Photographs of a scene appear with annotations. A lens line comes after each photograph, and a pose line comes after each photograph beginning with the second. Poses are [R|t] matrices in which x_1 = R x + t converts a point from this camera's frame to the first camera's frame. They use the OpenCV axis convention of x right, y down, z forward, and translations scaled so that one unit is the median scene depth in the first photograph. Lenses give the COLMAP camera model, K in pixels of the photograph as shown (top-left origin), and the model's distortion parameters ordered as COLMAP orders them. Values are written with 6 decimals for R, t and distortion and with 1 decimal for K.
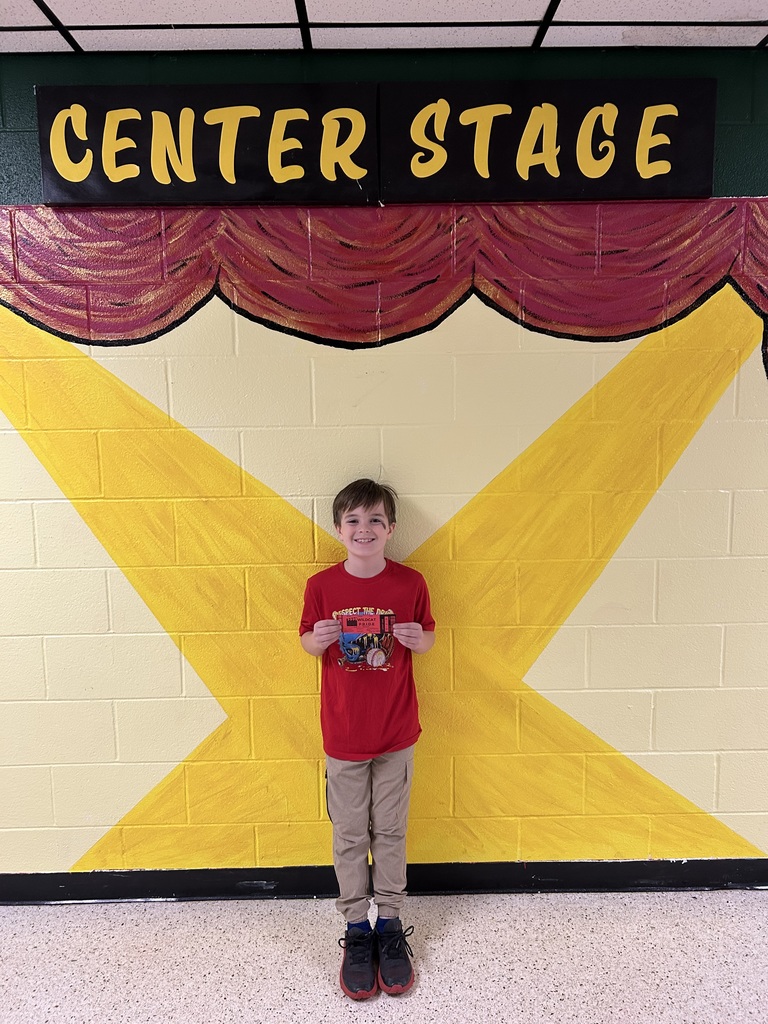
lens RADIAL K [[773.9, 0, 375.7], [0, 773.9, 514.3], [0, 0, 1]] dist [0.039883, -0.025029]
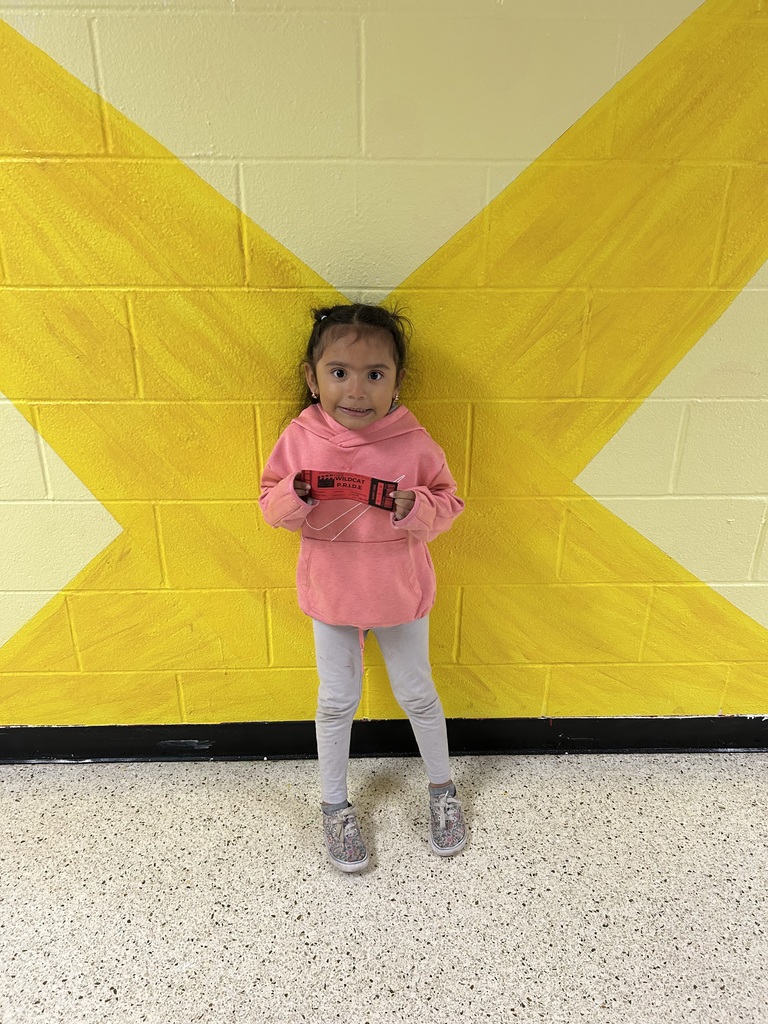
lens RADIAL K [[773.9, 0, 377.9], [0, 773.9, 515.8], [0, 0, 1]] dist [0.039883, -0.025029]
pose [[0.999632, 0.011277, 0.024688, 0.008332], [-0.018249, 0.952570, 0.303771, 0.046830], [-0.020092, -0.304109, 0.952425, 0.380292]]
